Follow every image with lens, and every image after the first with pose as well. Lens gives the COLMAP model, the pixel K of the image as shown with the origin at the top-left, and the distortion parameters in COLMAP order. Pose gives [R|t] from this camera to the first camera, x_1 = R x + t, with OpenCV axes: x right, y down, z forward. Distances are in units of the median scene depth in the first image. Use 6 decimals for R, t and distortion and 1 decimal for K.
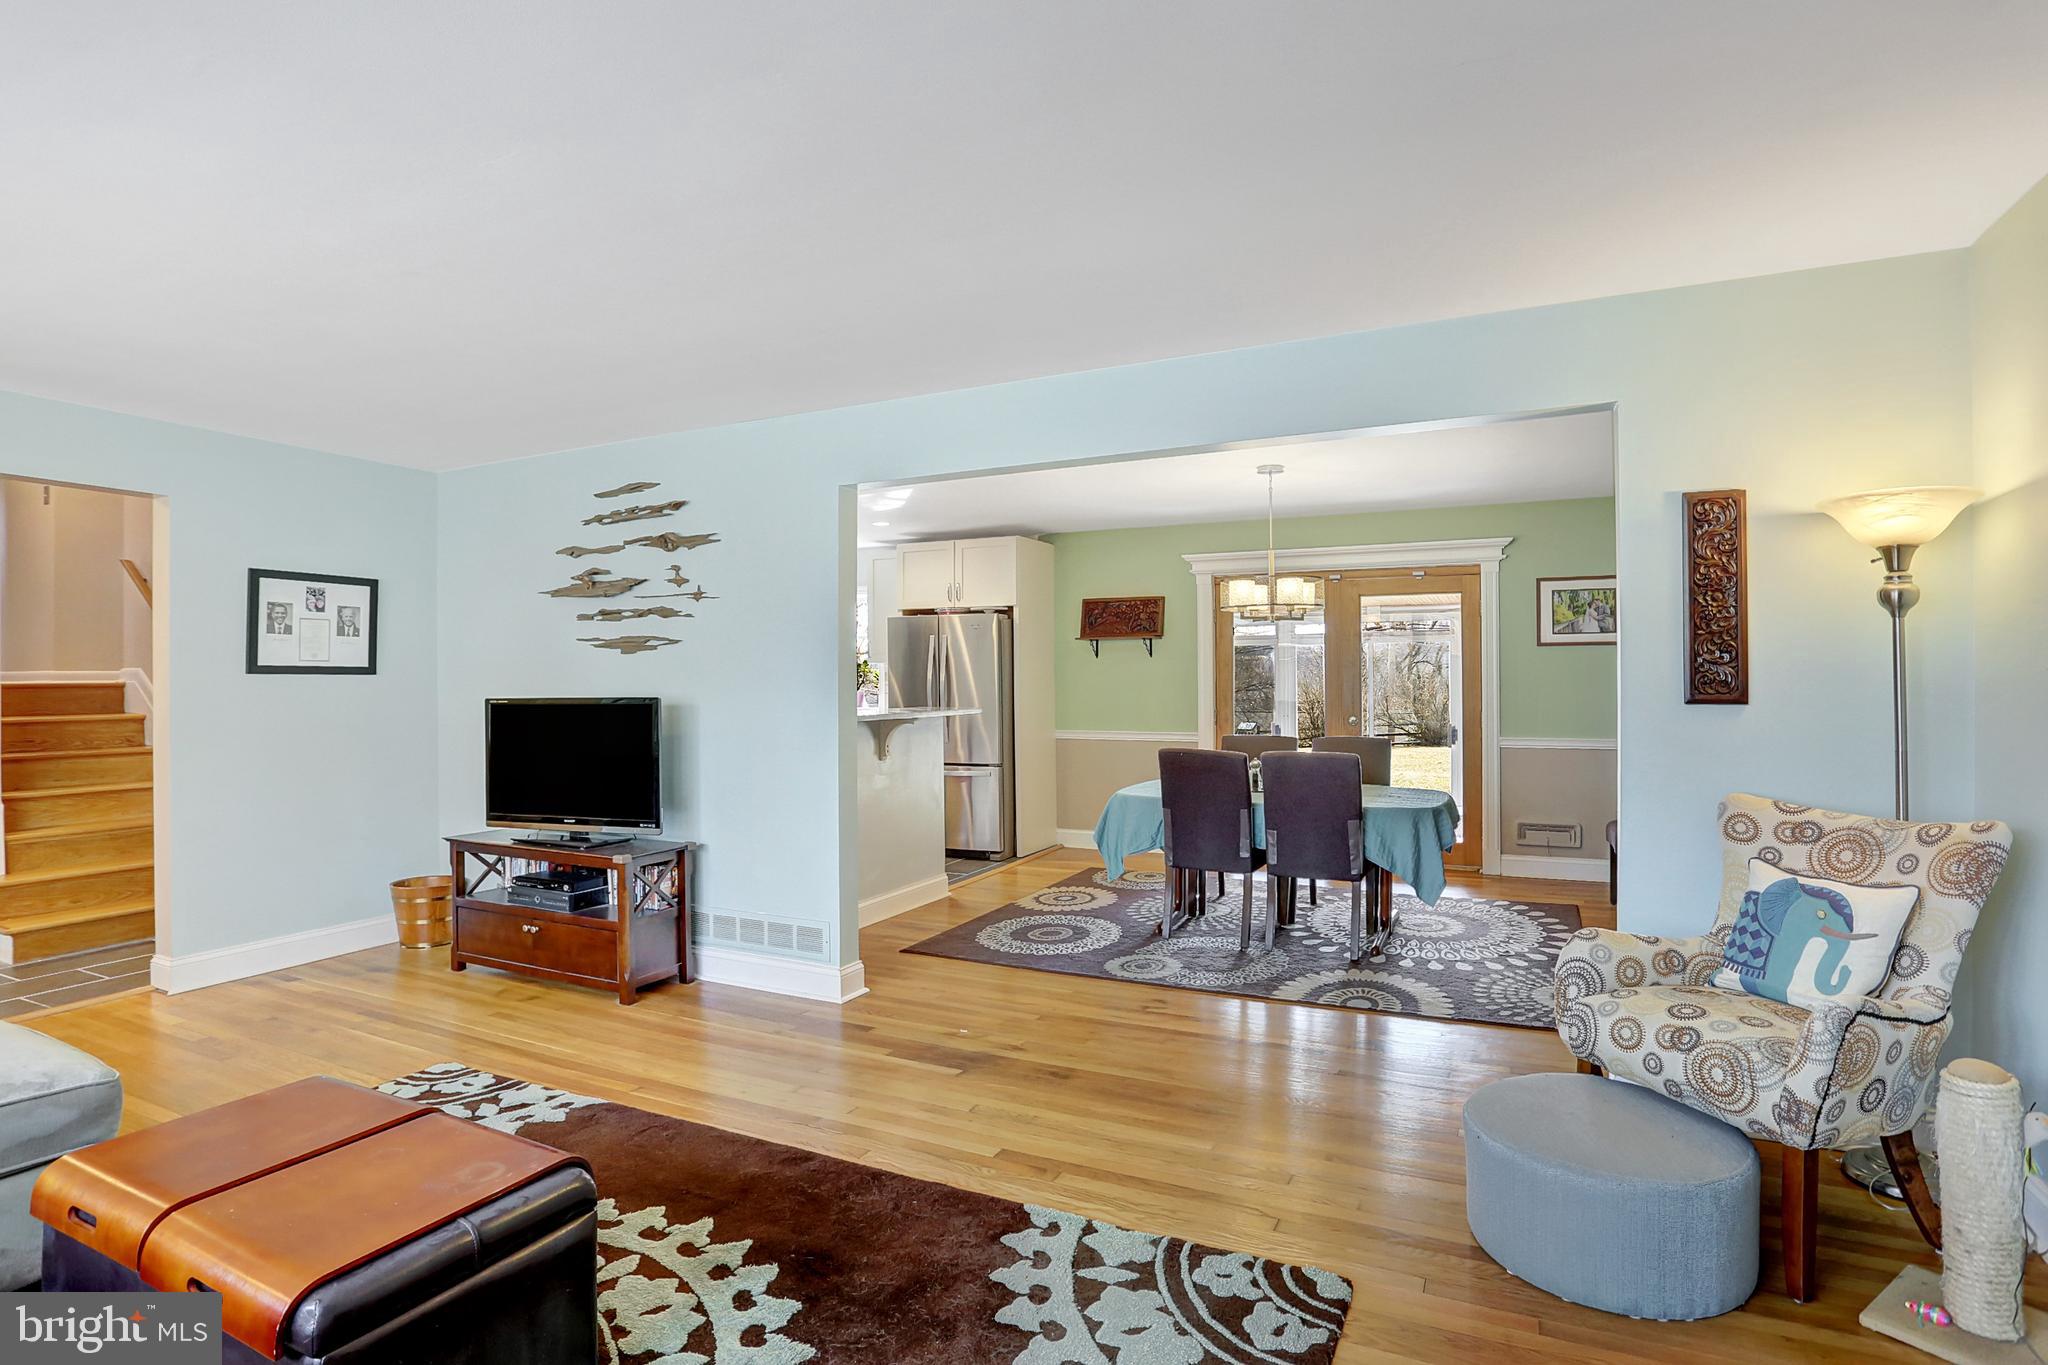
lens RADIAL K [[1013.5, 0, 1070.2], [0, 1013.5, 678.0], [0, 0, 1]] dist [-0.069969, 0.029530]
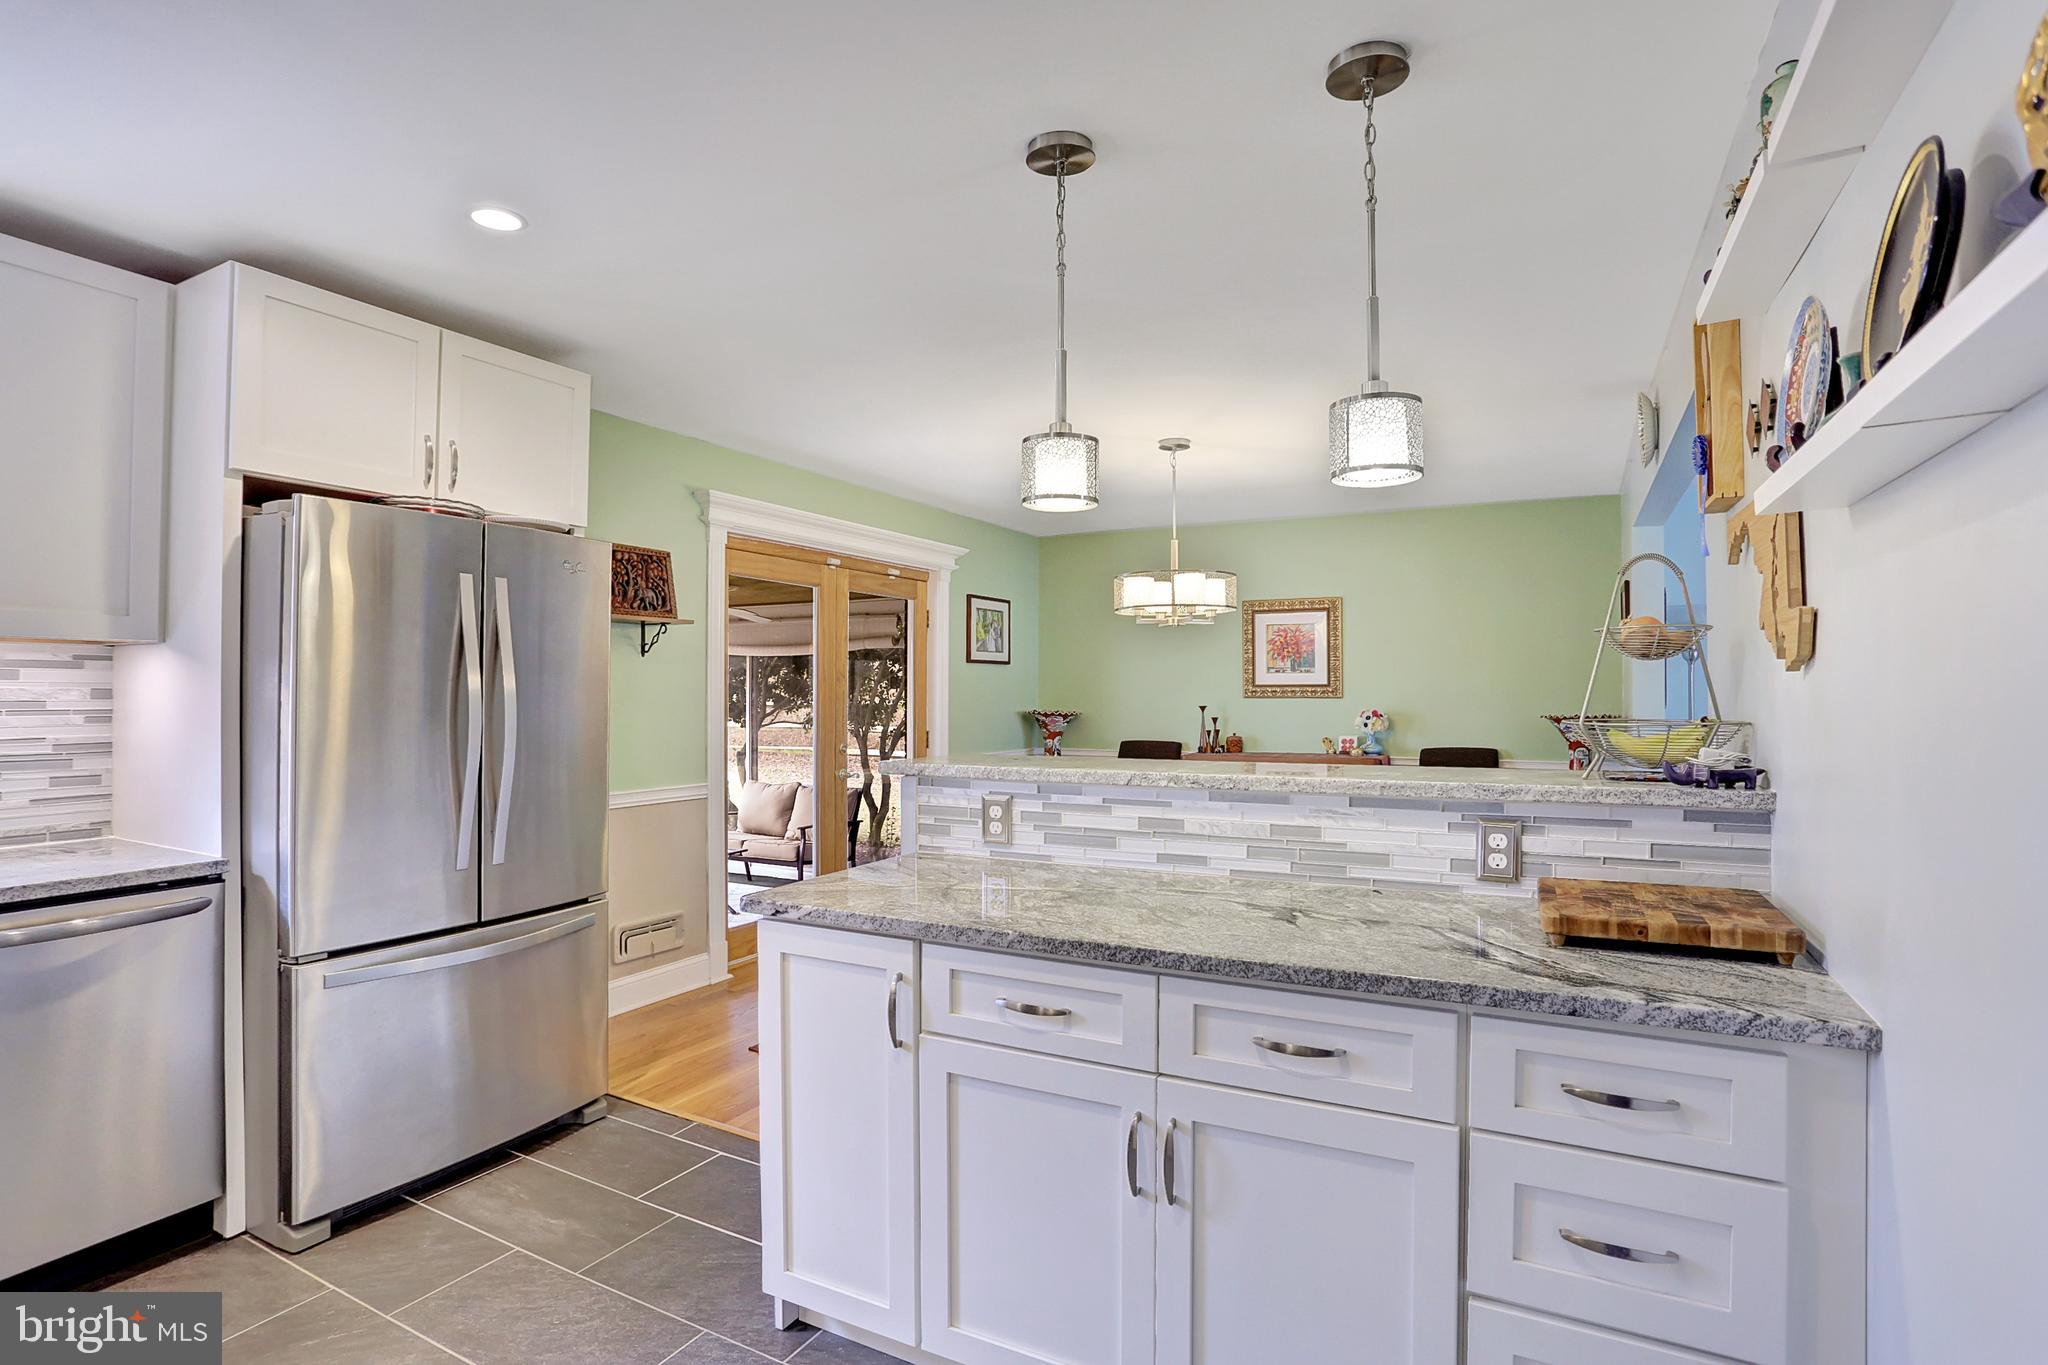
lens RADIAL K [[1030.0, 0, 999.6], [0, 1030.0, 680.5], [0, 0, 1]] dist [-0.072191, 0.040324]
pose [[0.097660, 0.018224, 0.995053, -1.222565], [-0.001427, 0.999834, -0.018172, 0.010318], [-0.995219, 0.000355, 0.097670, 1.951184]]
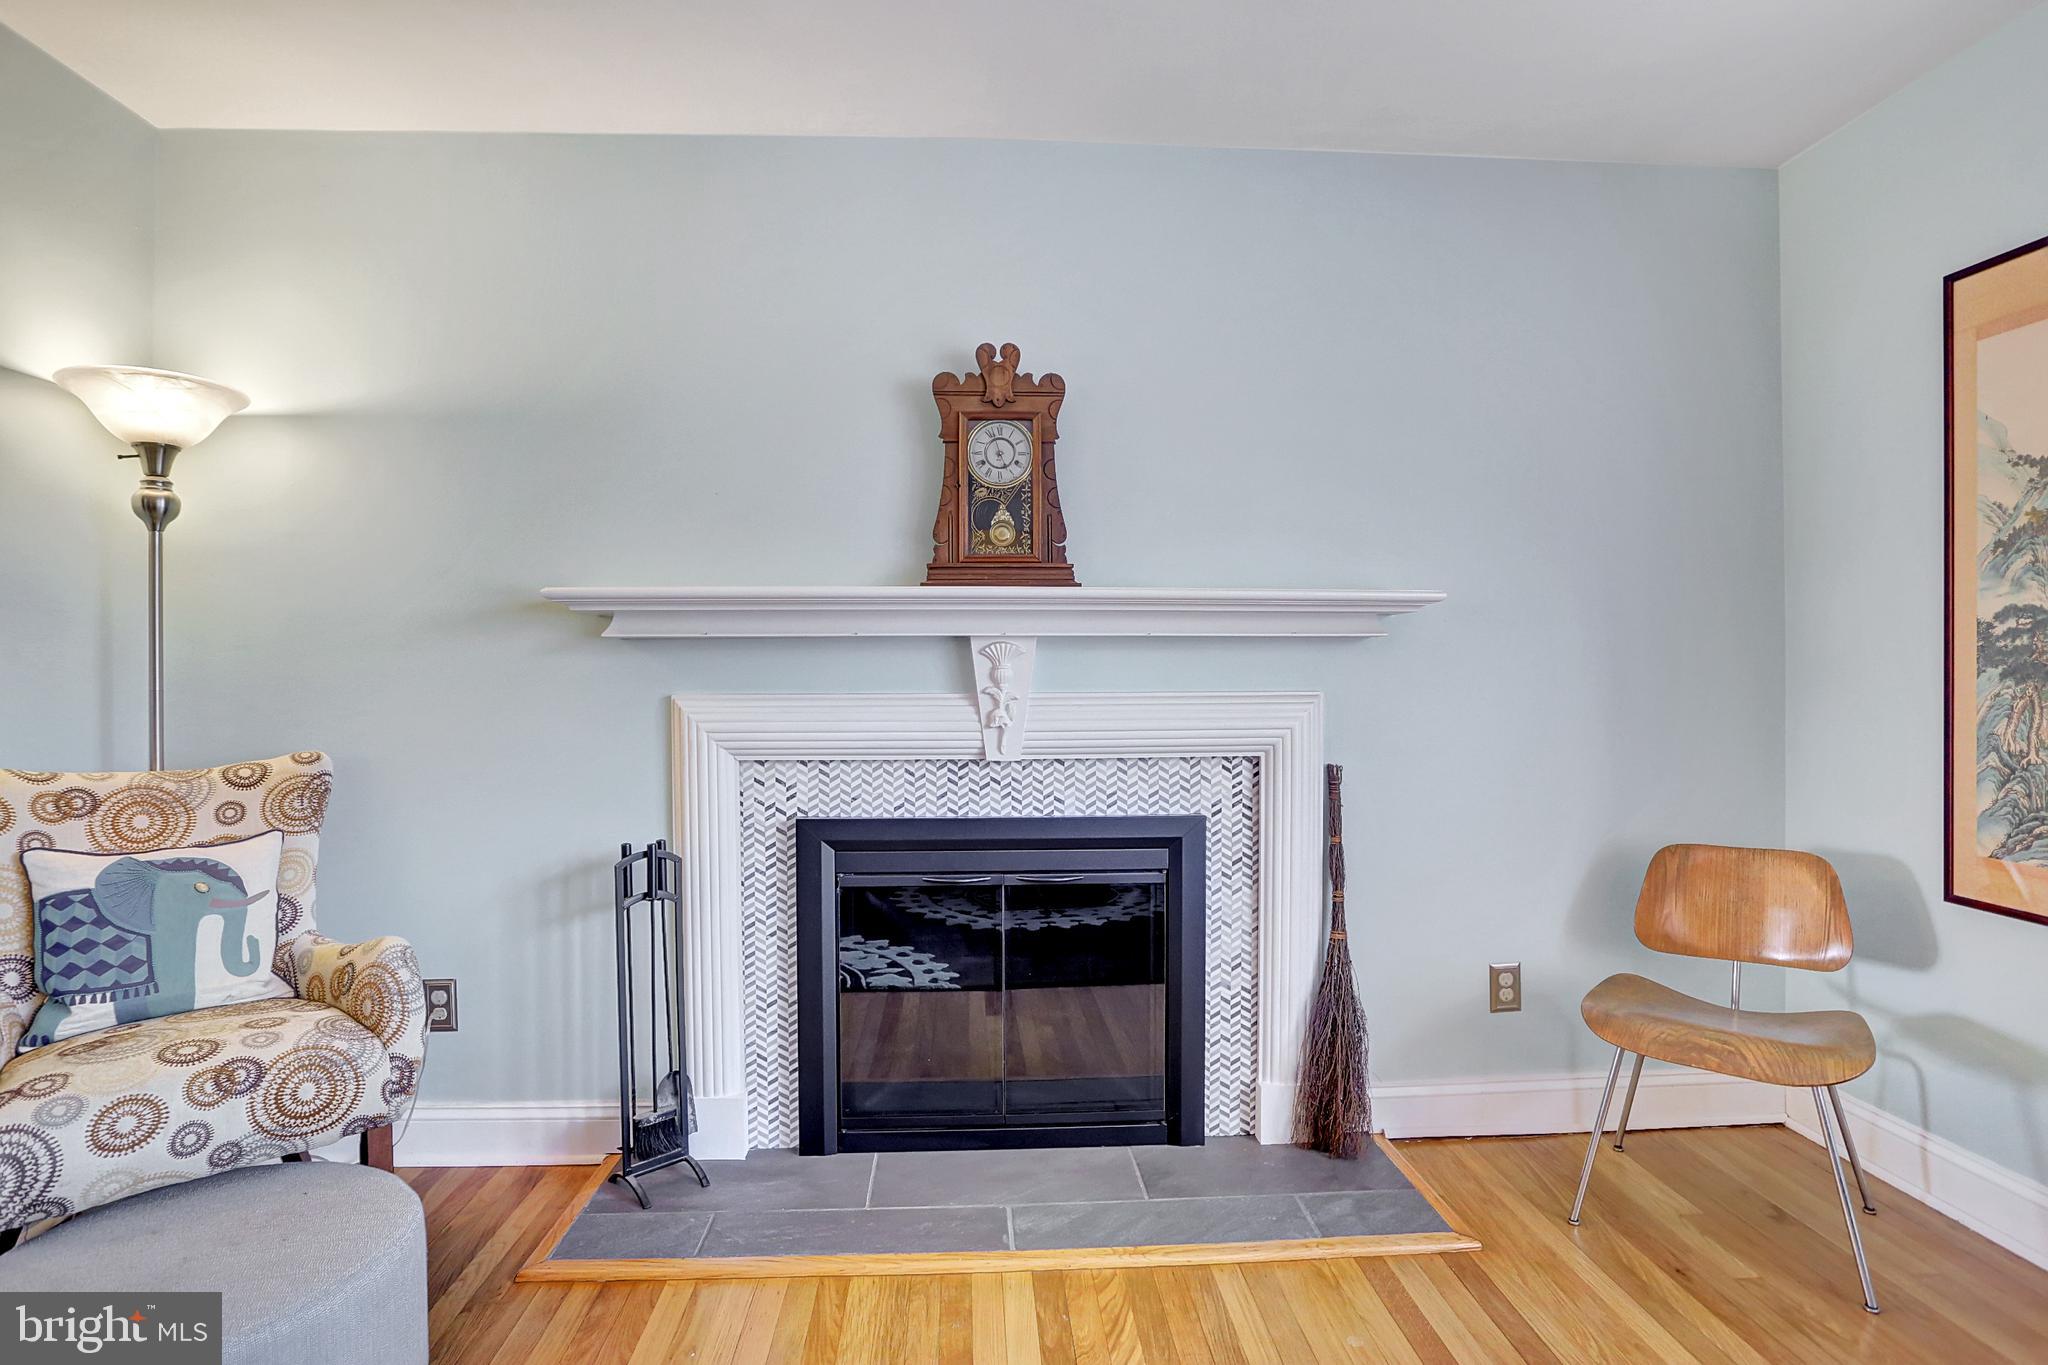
lens RADIAL K [[1063.3, 0, 1028.6], [0, 1063.3, 672.4], [0, 0, 1]] dist [-0.070775, 0.039538]
pose [[-0.457377, 0.010356, 0.889212, -0.244834], [0.003153, 0.999945, -0.010025, 0.061013], [-0.889267, -0.001782, -0.457385, 0.638352]]
